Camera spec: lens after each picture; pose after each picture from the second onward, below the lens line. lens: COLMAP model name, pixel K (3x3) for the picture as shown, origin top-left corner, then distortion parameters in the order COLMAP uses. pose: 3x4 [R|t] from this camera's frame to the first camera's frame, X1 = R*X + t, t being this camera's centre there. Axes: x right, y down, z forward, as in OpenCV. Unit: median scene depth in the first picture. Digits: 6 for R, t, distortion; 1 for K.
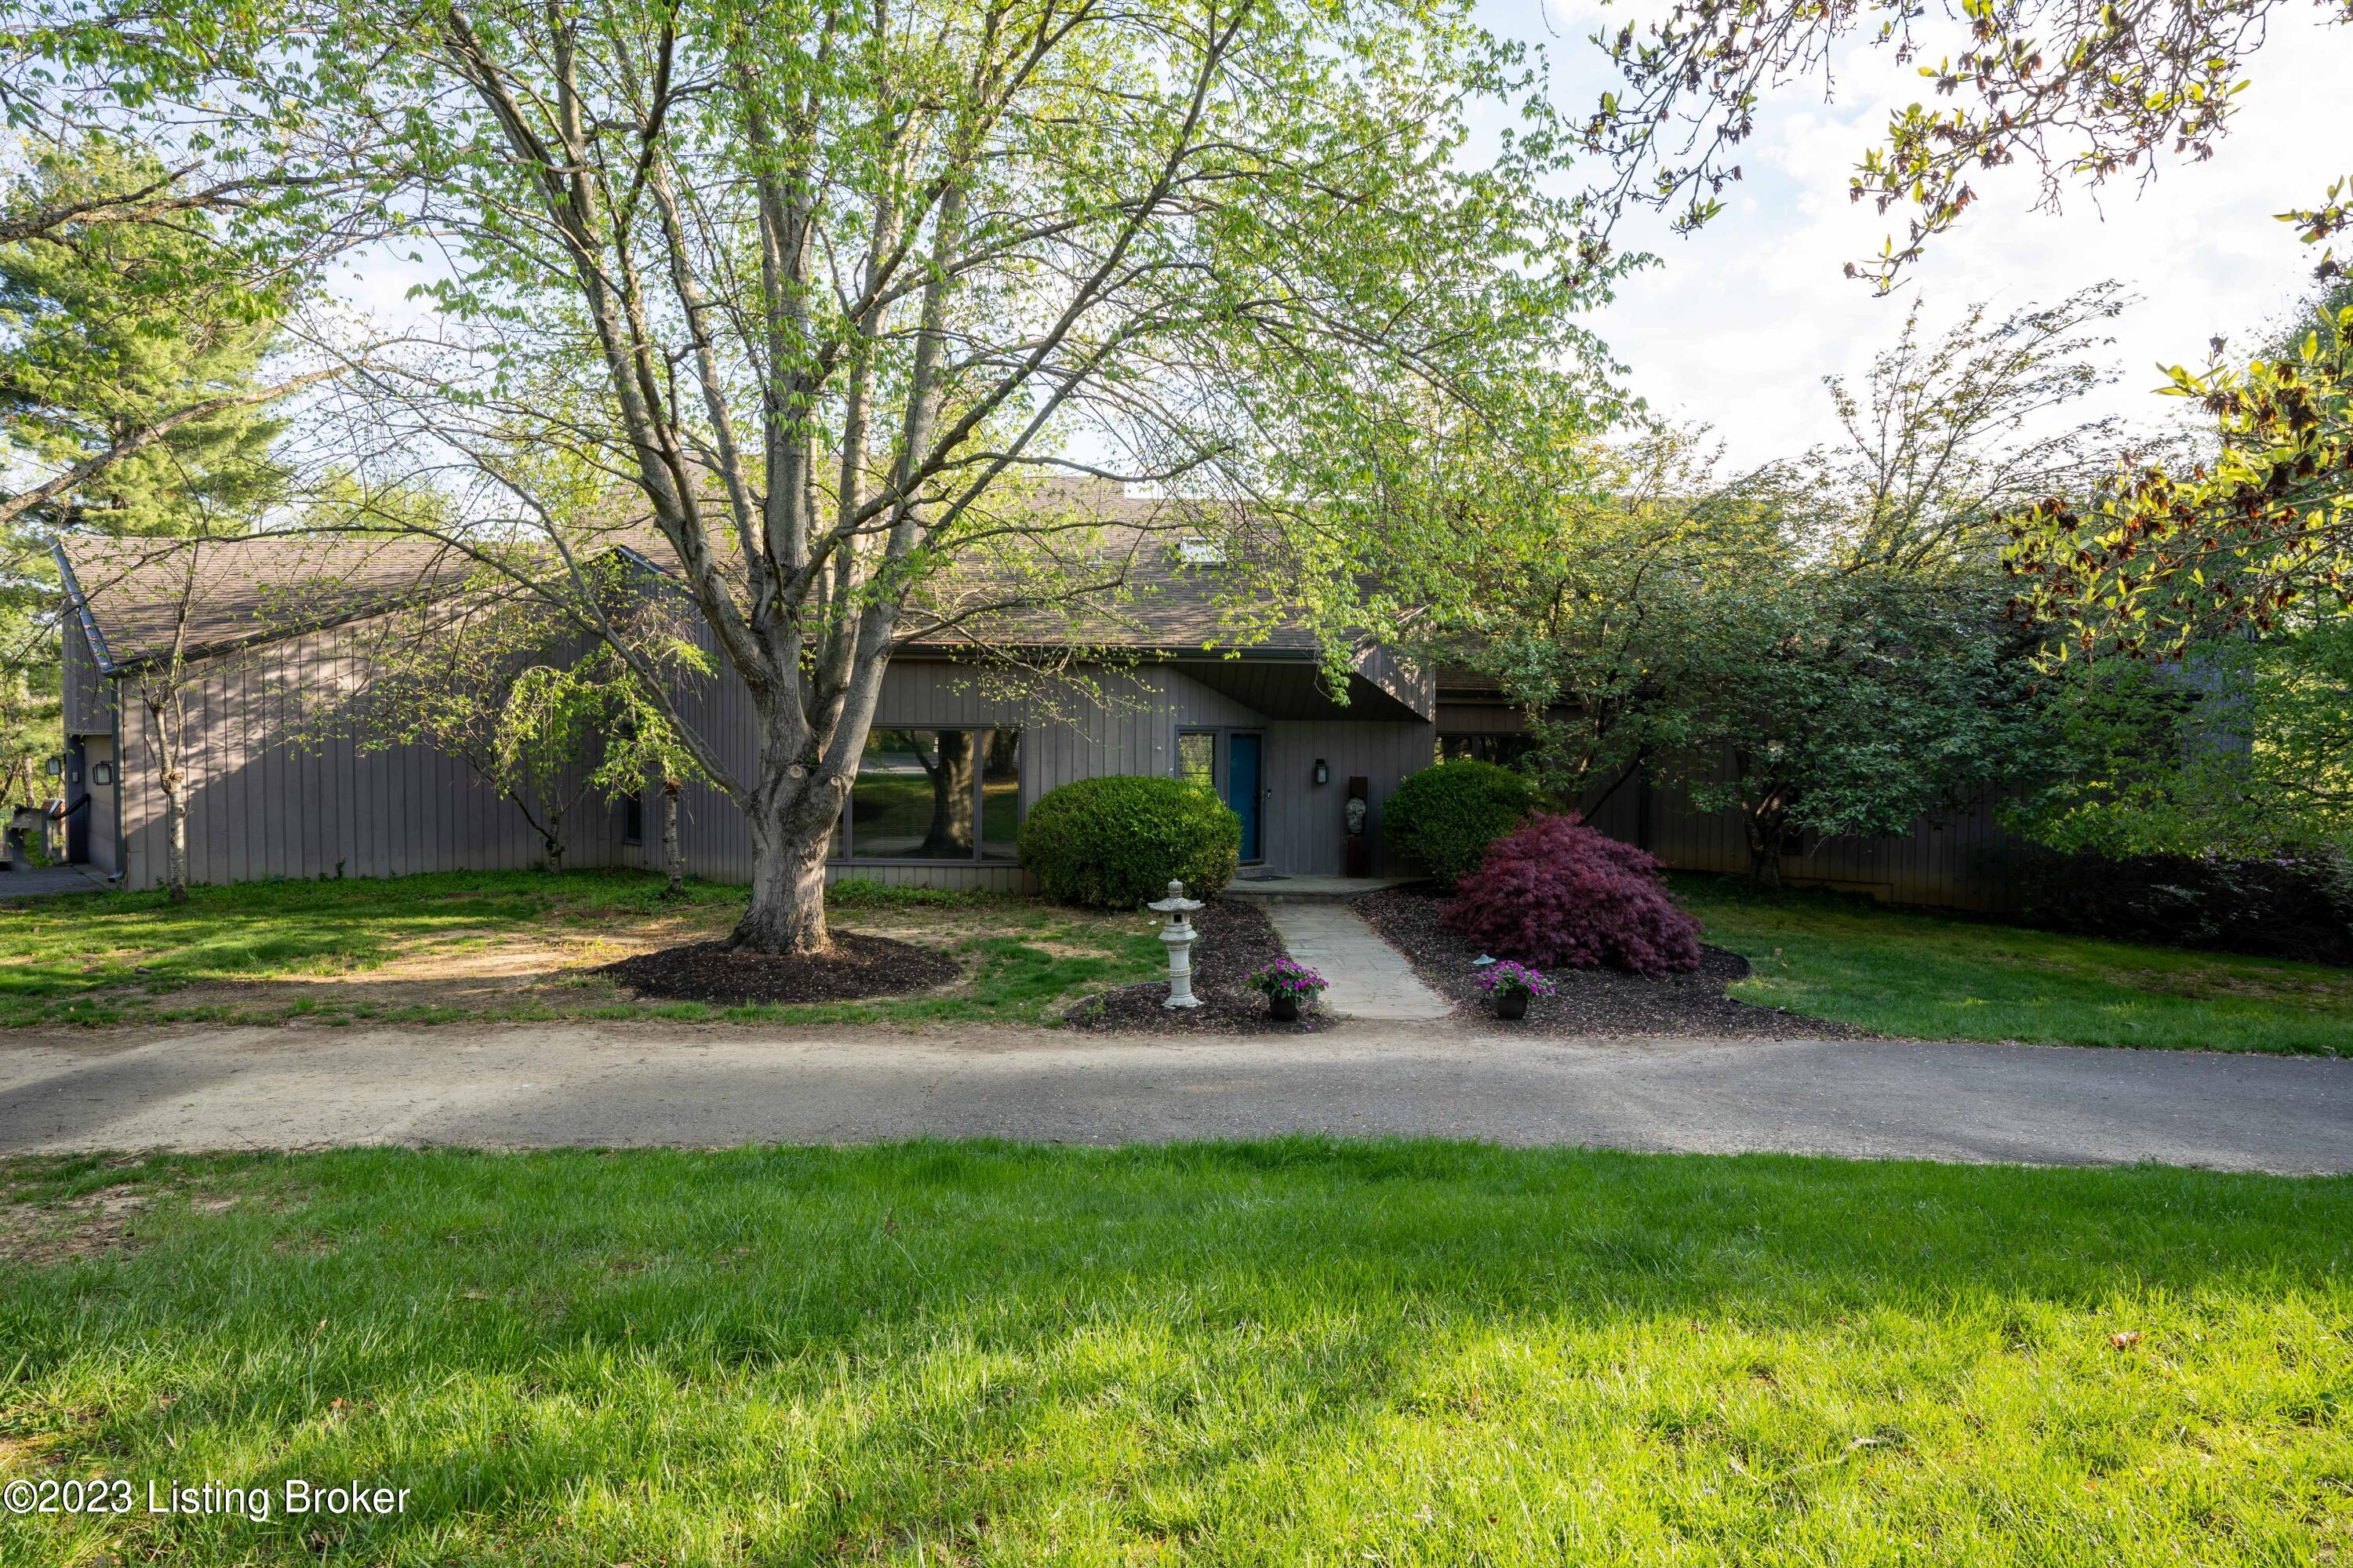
lens RADIAL K [[1274.3, 0, 1176.5], [0, 1274.3, 784.0], [0, 0, 1]] dist [0.000139, -0.000094]
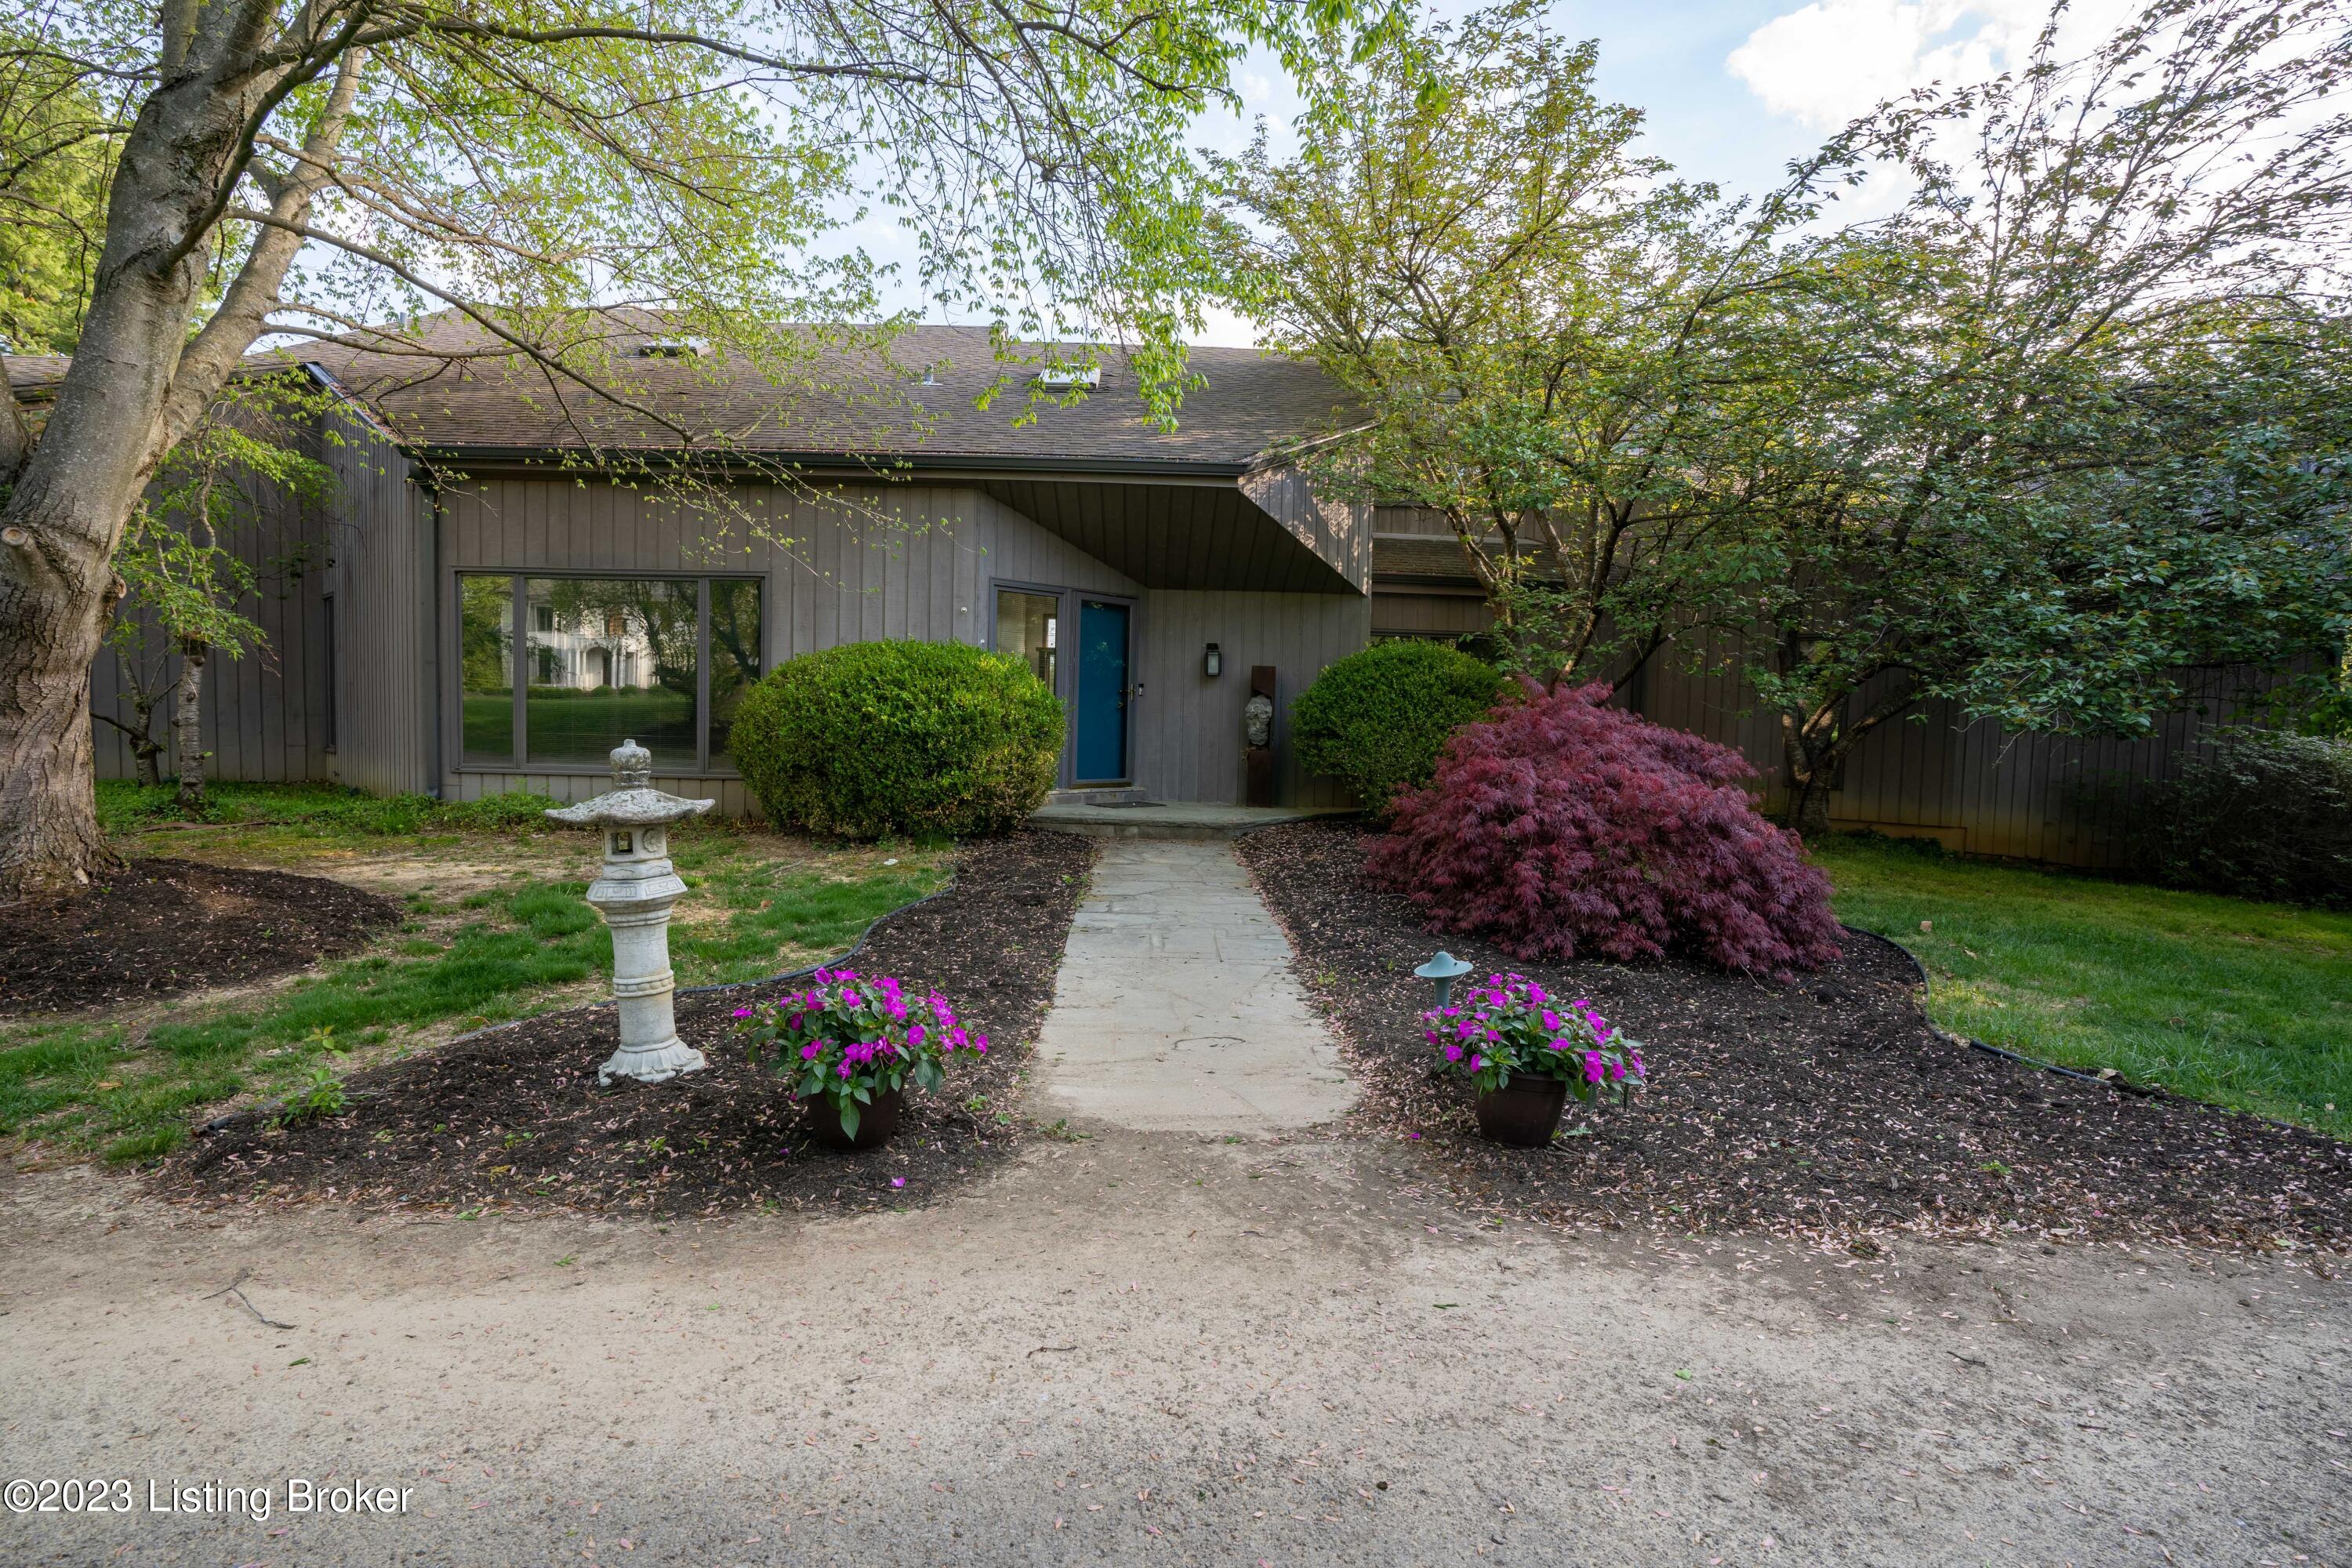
lens RADIAL K [[1092.9, 0, 1176.0], [0, 1092.9, 784.0], [0, 0, 1]] dist [-0.022472, -0.000012]
pose [[0.999809, 0.016734, 0.010060, 0.125283], [-0.017050, 0.999335, 0.032217, 0.058975], [-0.009515, -0.032382, 0.999430, 0.539464]]
